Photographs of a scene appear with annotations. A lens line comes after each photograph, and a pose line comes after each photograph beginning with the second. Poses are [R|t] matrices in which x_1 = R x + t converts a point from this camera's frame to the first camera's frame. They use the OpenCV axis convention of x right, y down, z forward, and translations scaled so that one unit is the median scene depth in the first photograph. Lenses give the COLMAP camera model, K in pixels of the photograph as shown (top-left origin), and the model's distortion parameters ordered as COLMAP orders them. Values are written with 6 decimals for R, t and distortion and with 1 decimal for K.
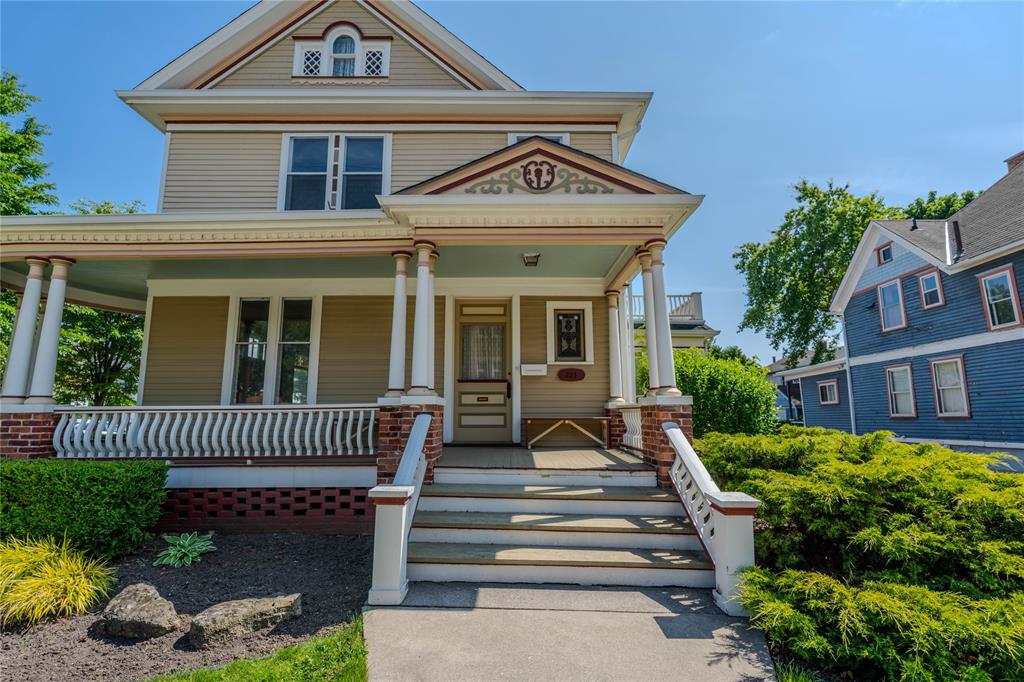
lens RADIAL K [[466.8, 0, 509.3], [0, 466.8, 347.0], [0, 0, 1]] dist [-0.002803, 0.000392]
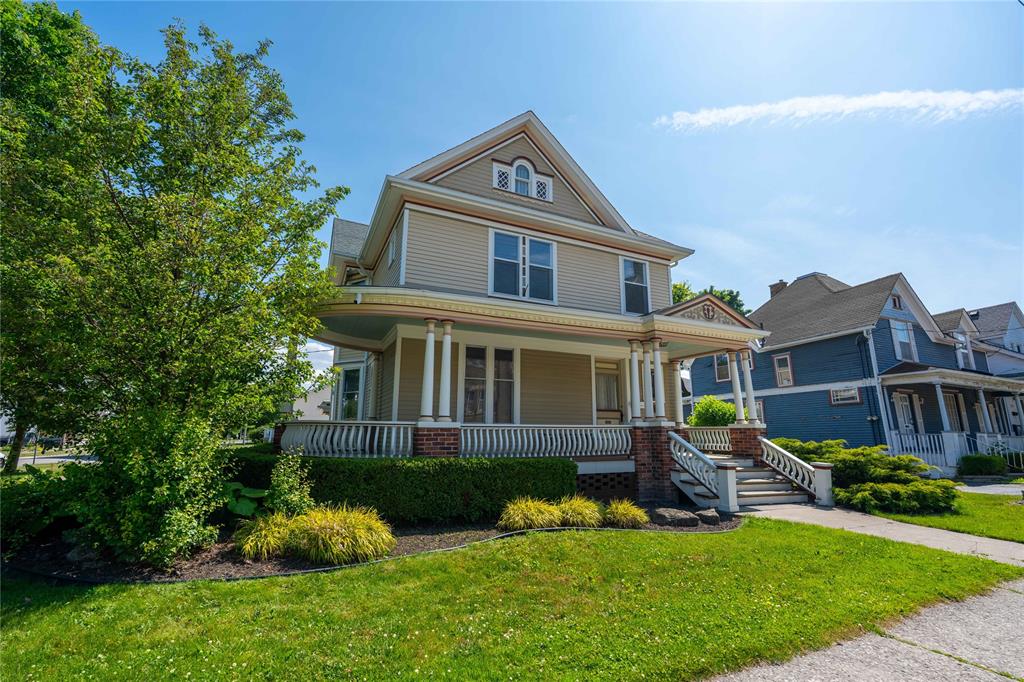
lens RADIAL K [[466.8, 0, 514.4], [0, 466.8, 343.4], [0, 0, 1]] dist [-0.002803, 0.000392]
pose [[0.900624, 0.089894, 0.425200, -0.984098], [-0.070584, 0.995640, -0.060989, -0.033216], [-0.428828, 0.024916, 0.903042, -0.288847]]
